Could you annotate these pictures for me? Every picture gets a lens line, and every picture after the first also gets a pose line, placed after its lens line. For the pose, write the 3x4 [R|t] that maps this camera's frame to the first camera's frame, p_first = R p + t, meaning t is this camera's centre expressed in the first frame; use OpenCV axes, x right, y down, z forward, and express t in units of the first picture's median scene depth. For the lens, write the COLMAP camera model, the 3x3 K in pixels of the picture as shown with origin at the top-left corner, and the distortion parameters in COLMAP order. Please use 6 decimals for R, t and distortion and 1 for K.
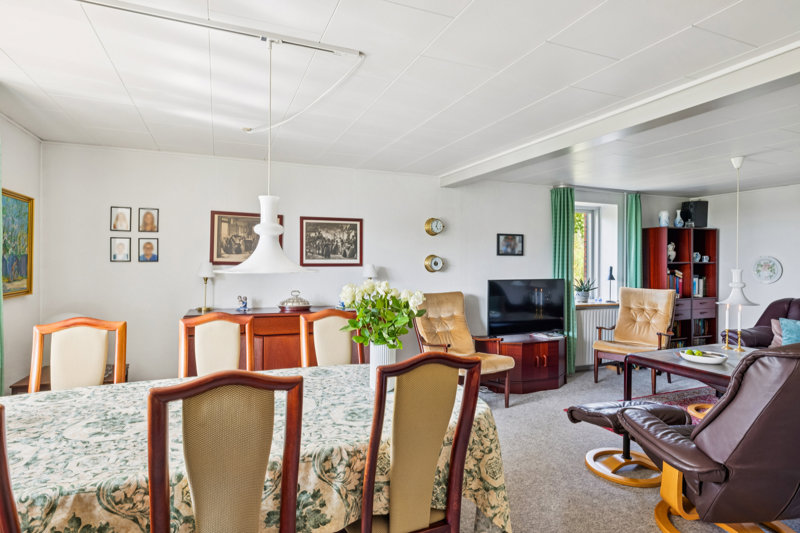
lens RADIAL K [[438.0, 0, 400.0], [0, 438.0, 266.5], [0, 0, 1]] dist [-0.001017, -0.000136]
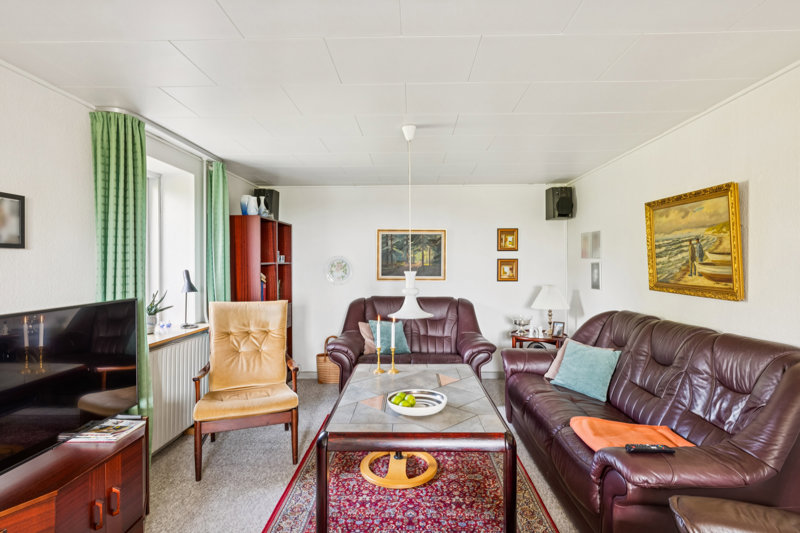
lens RADIAL K [[406.0, 0, 400.0], [0, 406.0, 266.5], [0, 0, 1]] dist [0.000773, 0.000248]
pose [[0.417065, -0.012856, 0.908786, 0.081946], [0.012637, 0.999885, 0.008345, -0.006709], [-0.908789, 0.008004, 0.417180, 0.514033]]
